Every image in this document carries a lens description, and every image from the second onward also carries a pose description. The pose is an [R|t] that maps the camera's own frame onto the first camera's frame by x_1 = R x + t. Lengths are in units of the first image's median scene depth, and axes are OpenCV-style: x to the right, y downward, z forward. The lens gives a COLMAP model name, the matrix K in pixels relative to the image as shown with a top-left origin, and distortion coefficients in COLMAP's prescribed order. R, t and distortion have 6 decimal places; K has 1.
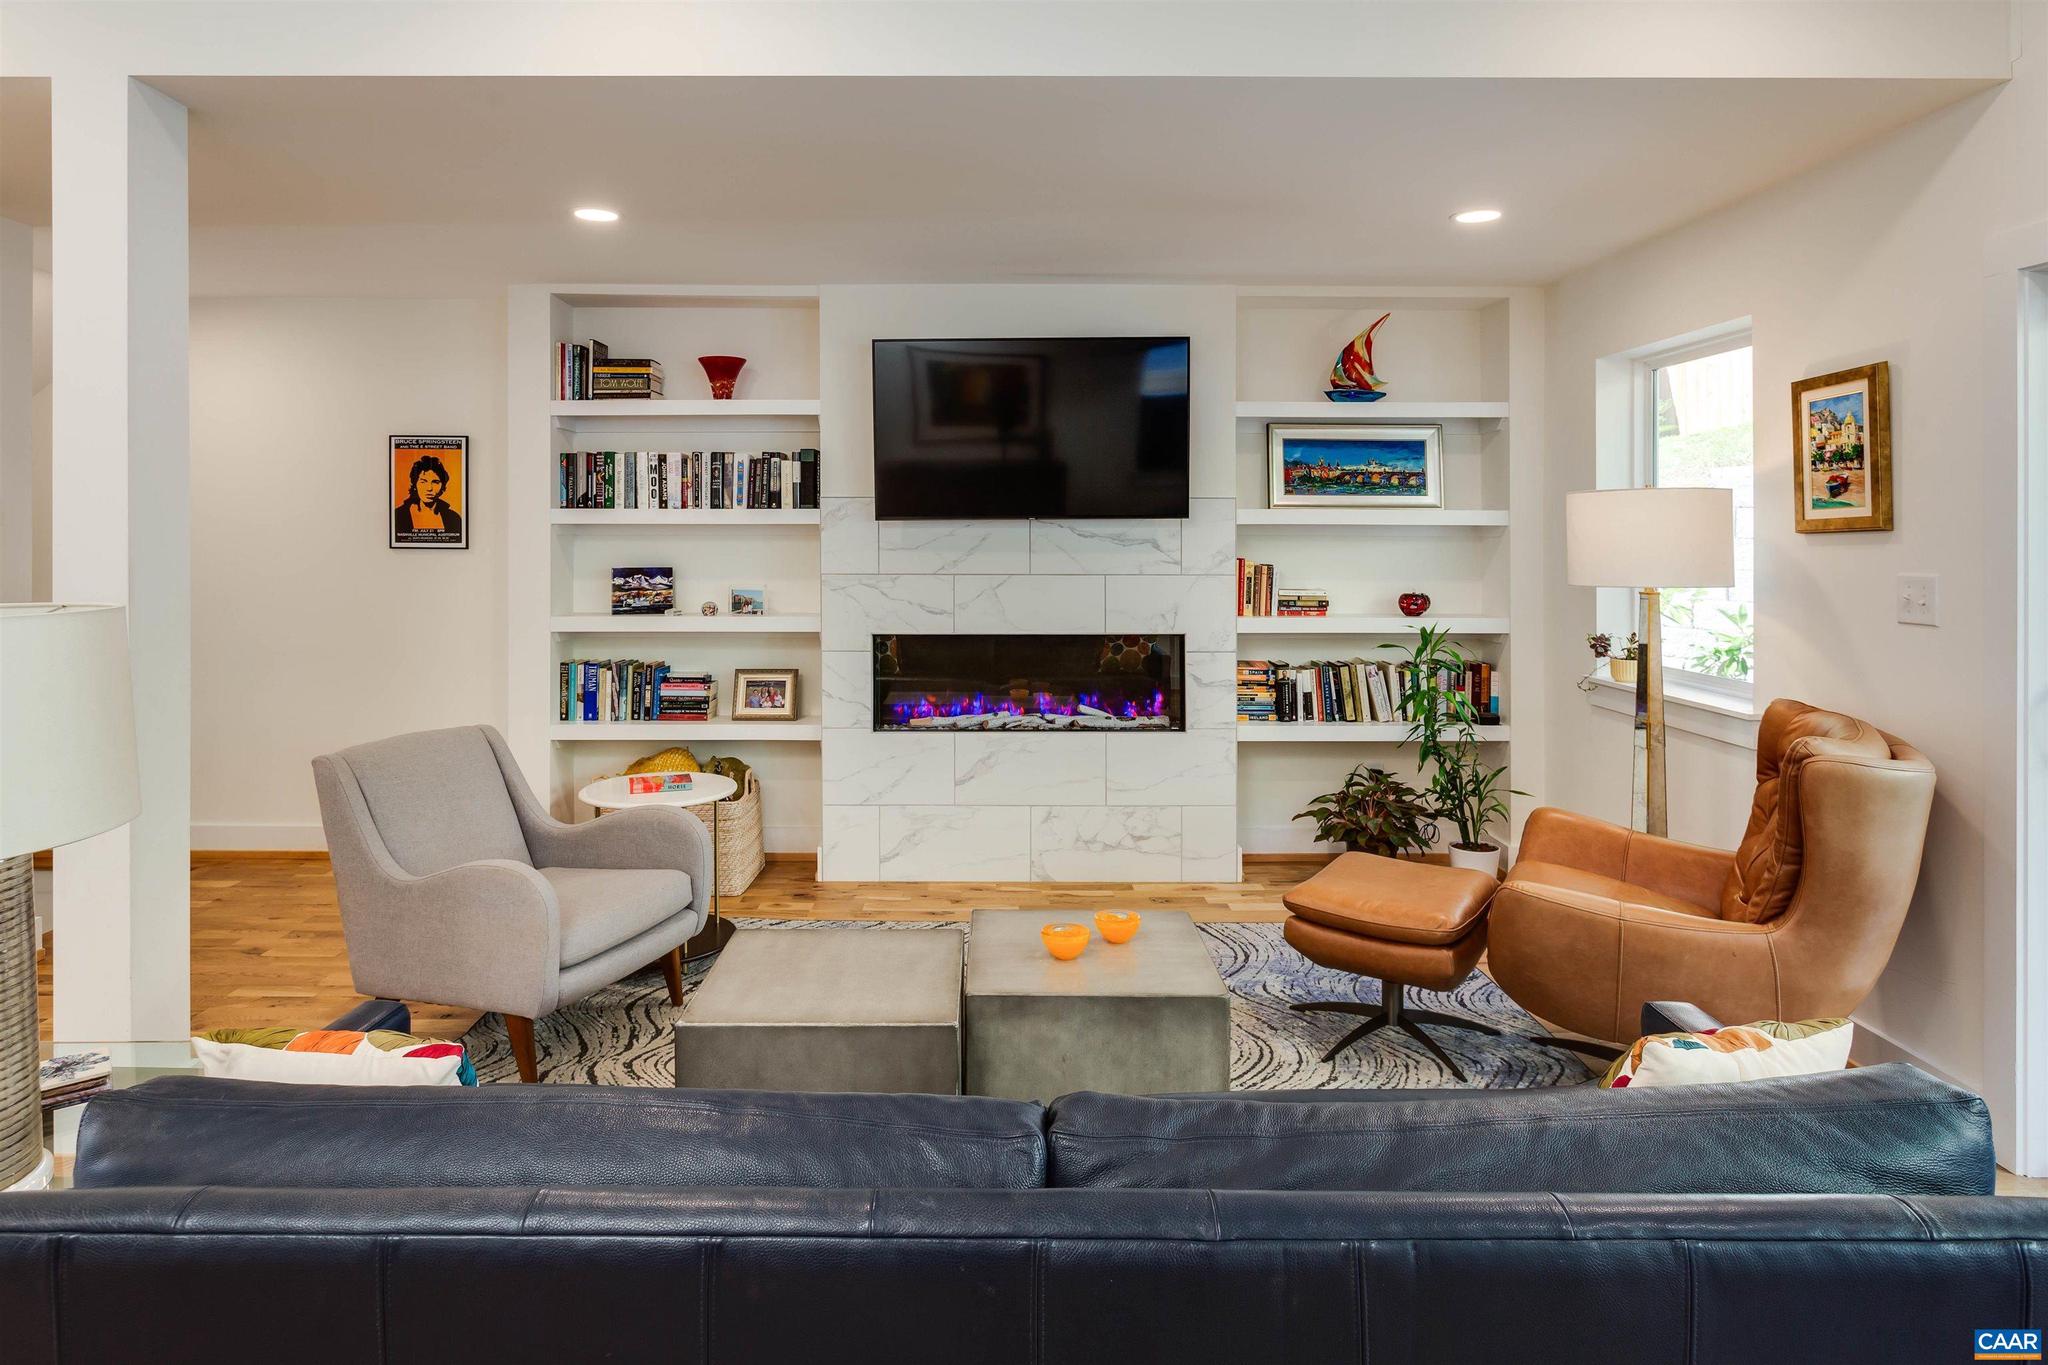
lens RADIAL K [[1156.6, 0, 981.3], [0, 1156.6, 541.6], [0, 0, 1]] dist [-0.020212, 0.007813]
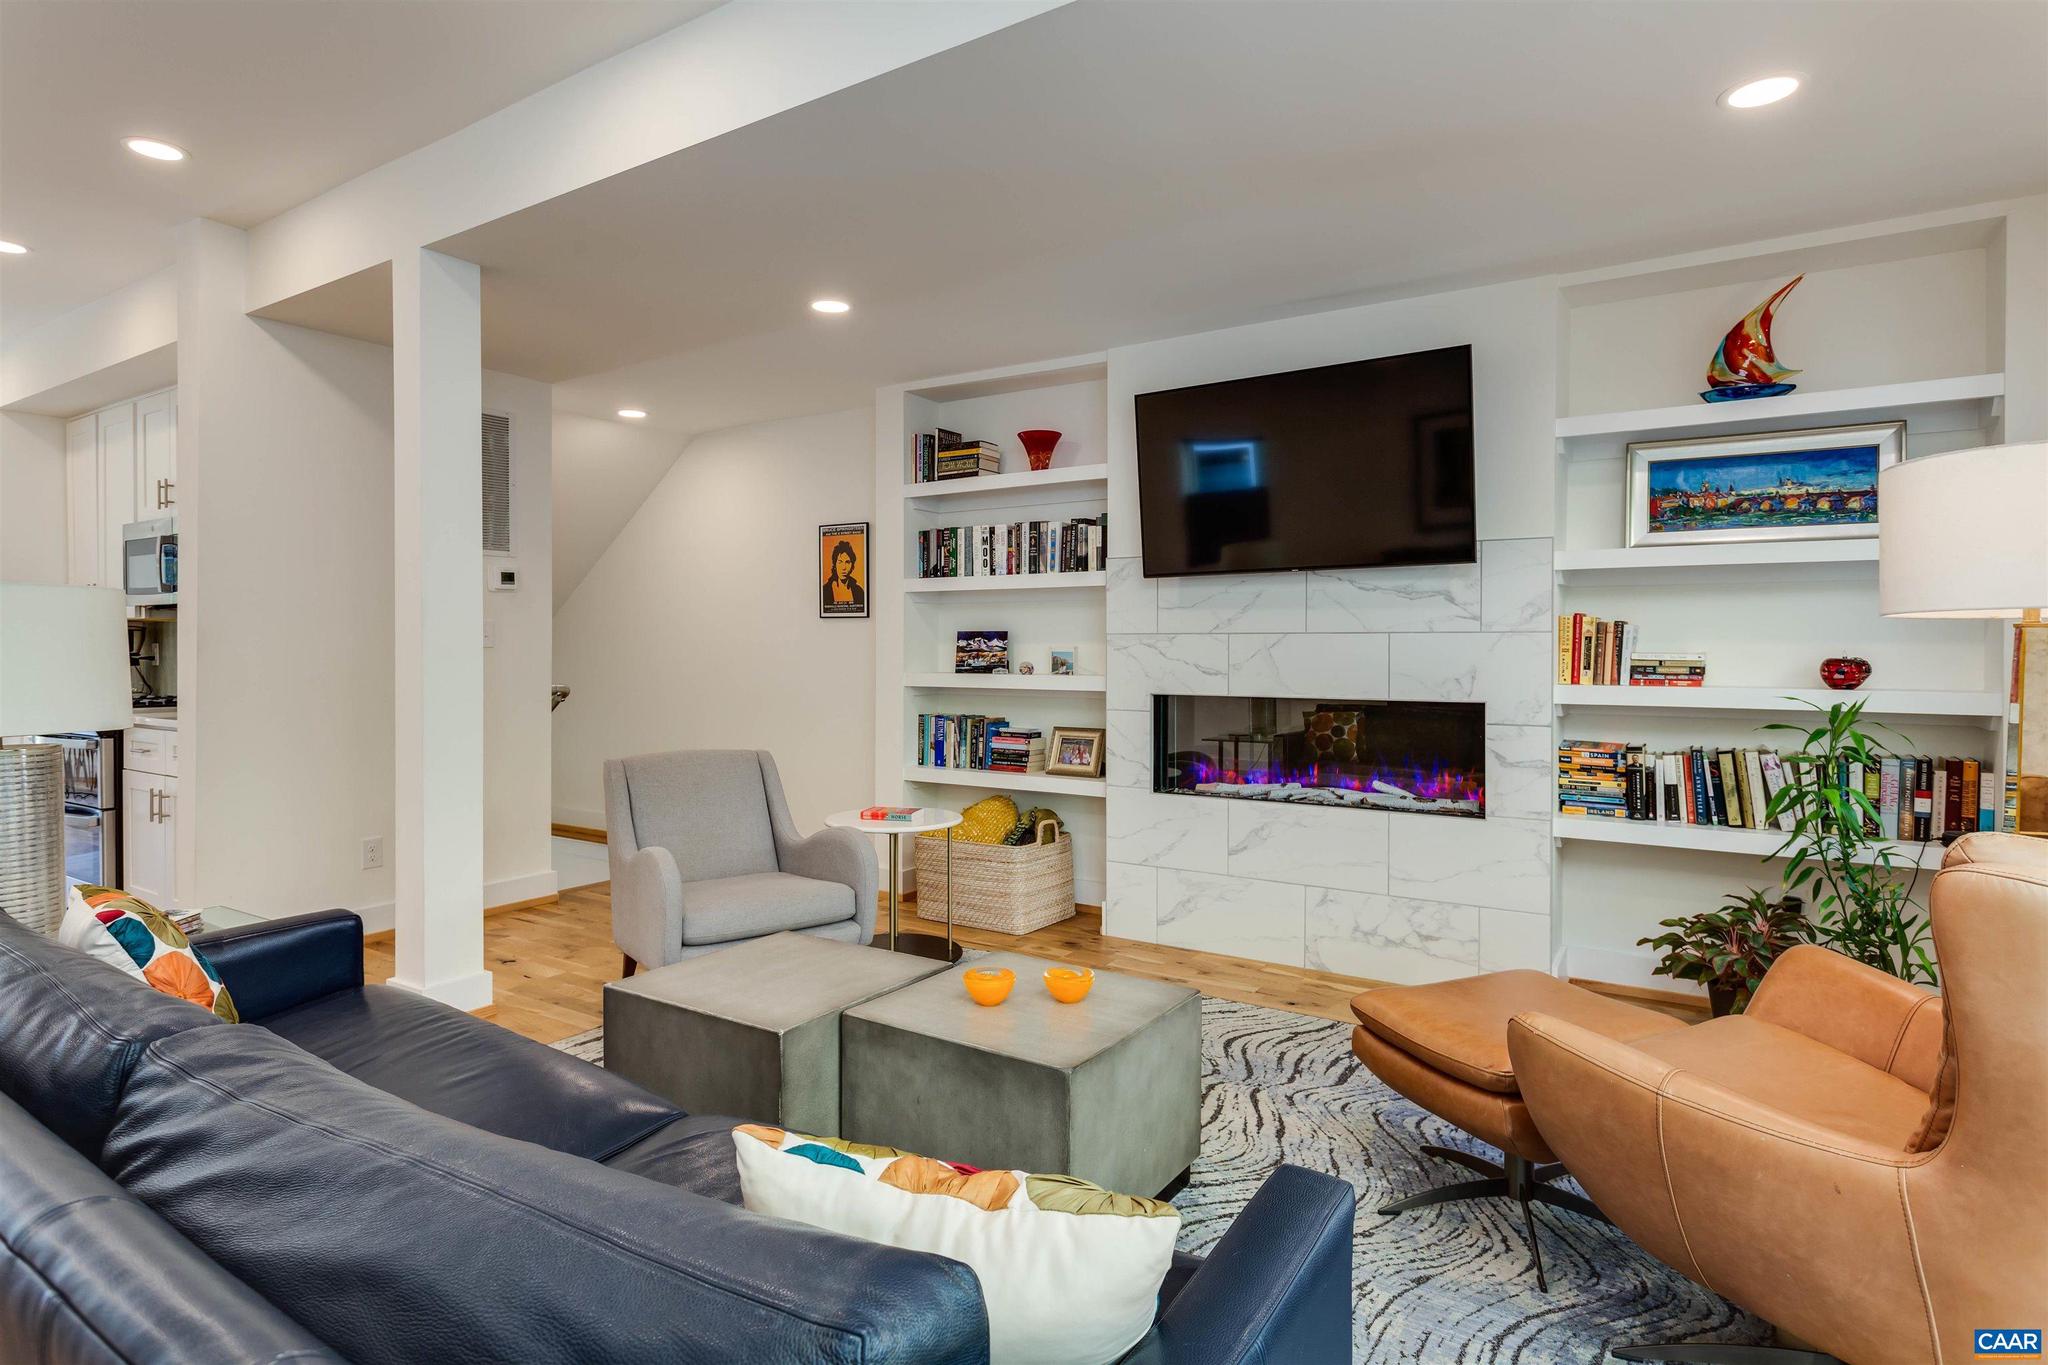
lens RADIAL K [[1086.3, 0, 1050.3], [0, 1086.3, 664.4], [0, 0, 1]] dist [-0.007555, 0.003800]
pose [[0.842451, 0.008355, -0.538708, 0.326738], [-0.003154, 0.999939, 0.010576, 0.044030], [0.538764, -0.007211, 0.842426, 0.164198]]
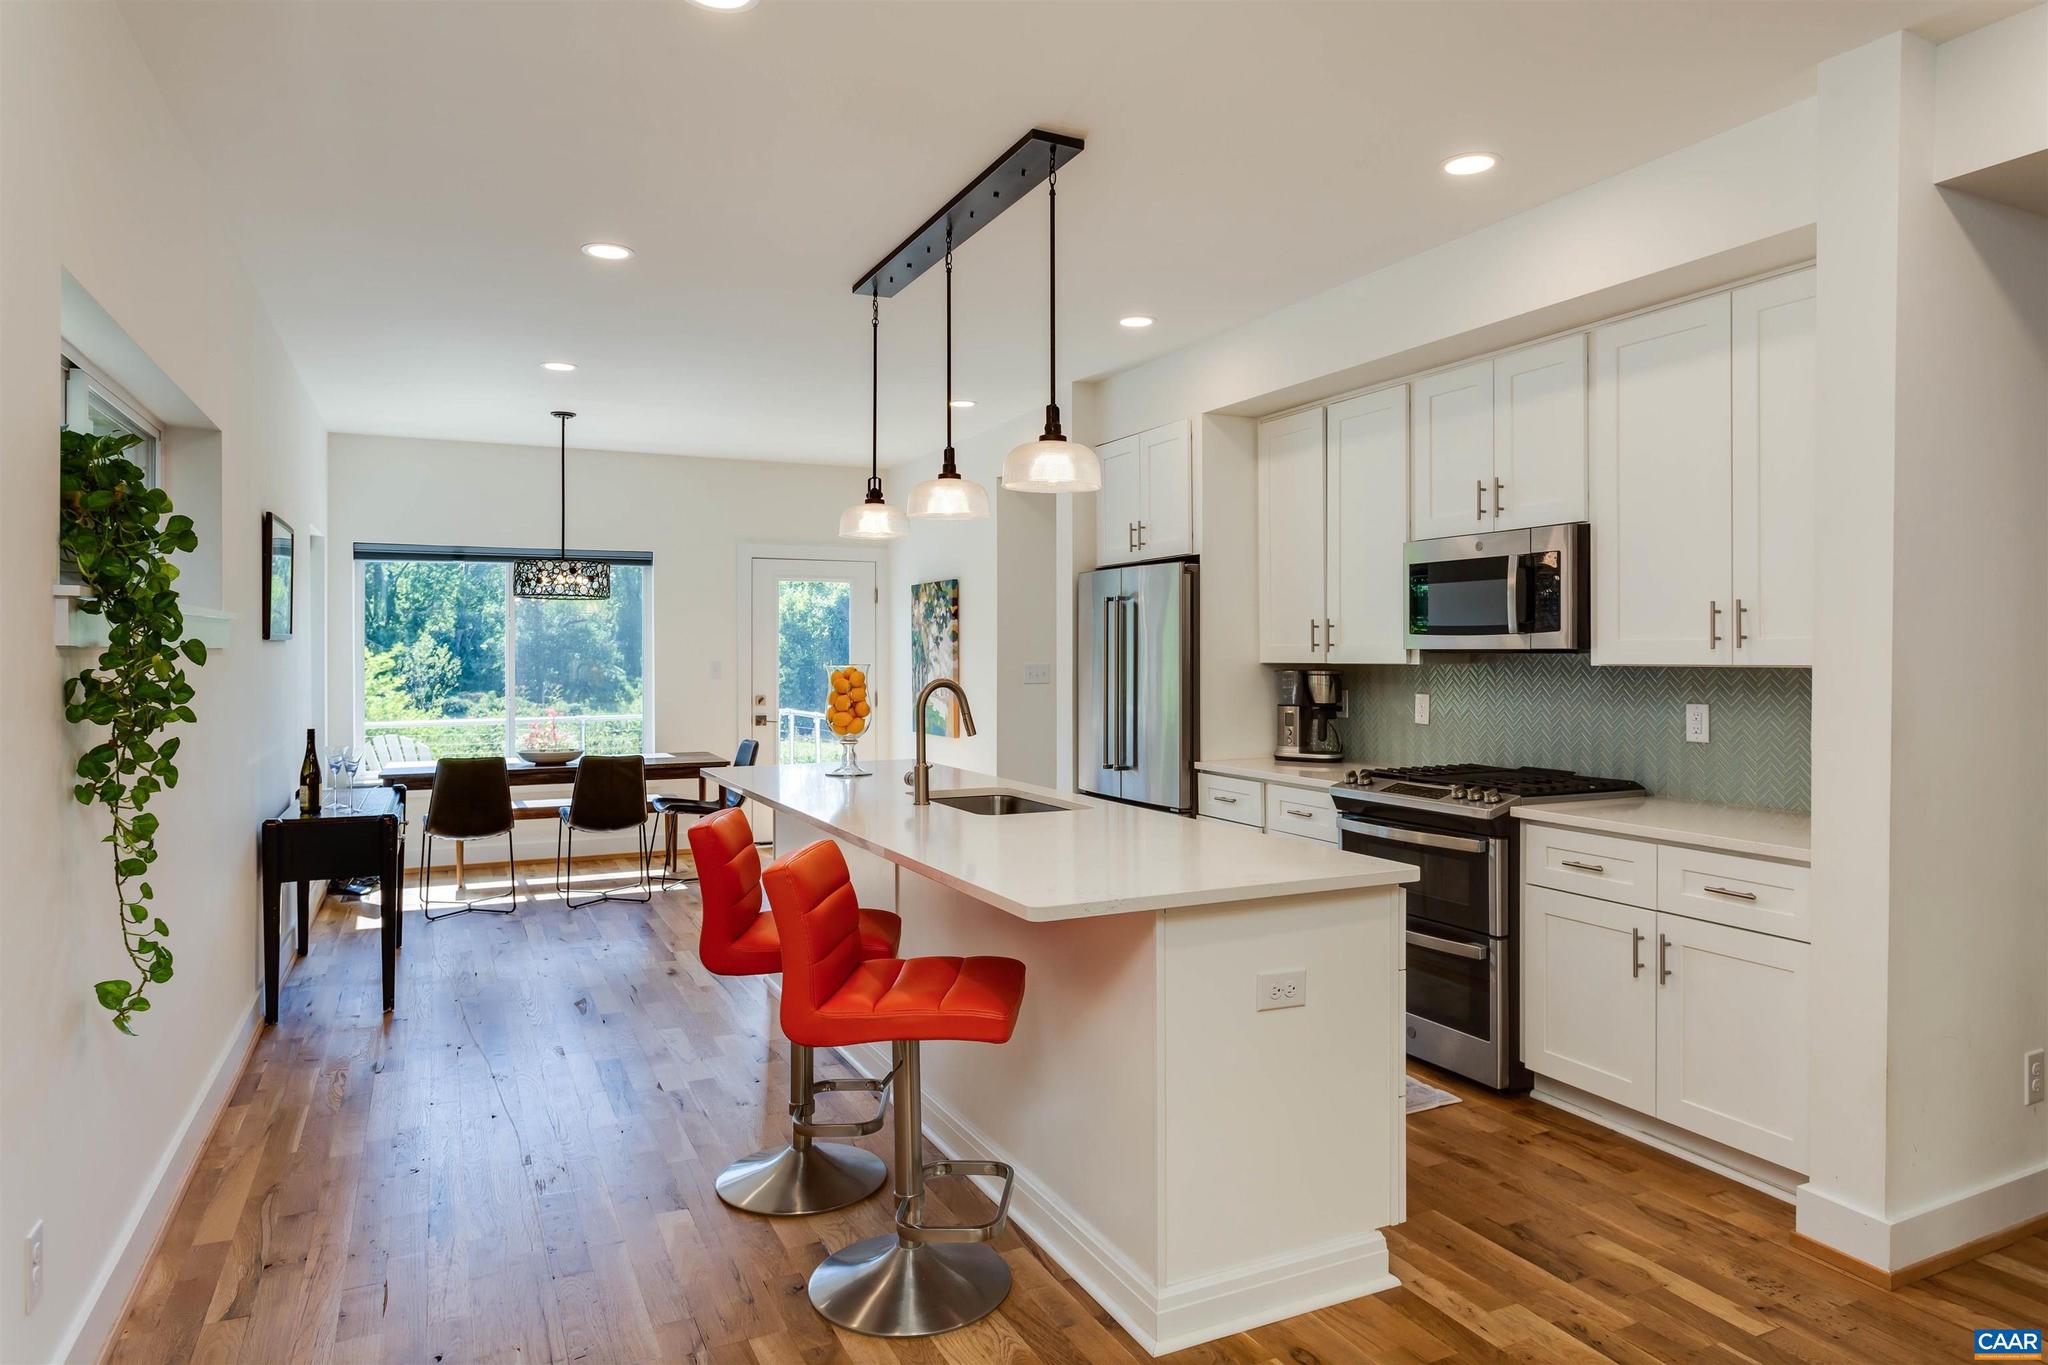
lens RADIAL K [[1232.3, 0, 1018.0], [0, 1232.3, 666.2], [0, 0, 1]] dist [-0.013877, 0.005118]
pose [[0.433079, 0.008210, -0.901319, -0.324905], [-0.002219, 0.999965, 0.008043, 0.005084], [0.901353, -0.001484, 0.433082, -0.099839]]
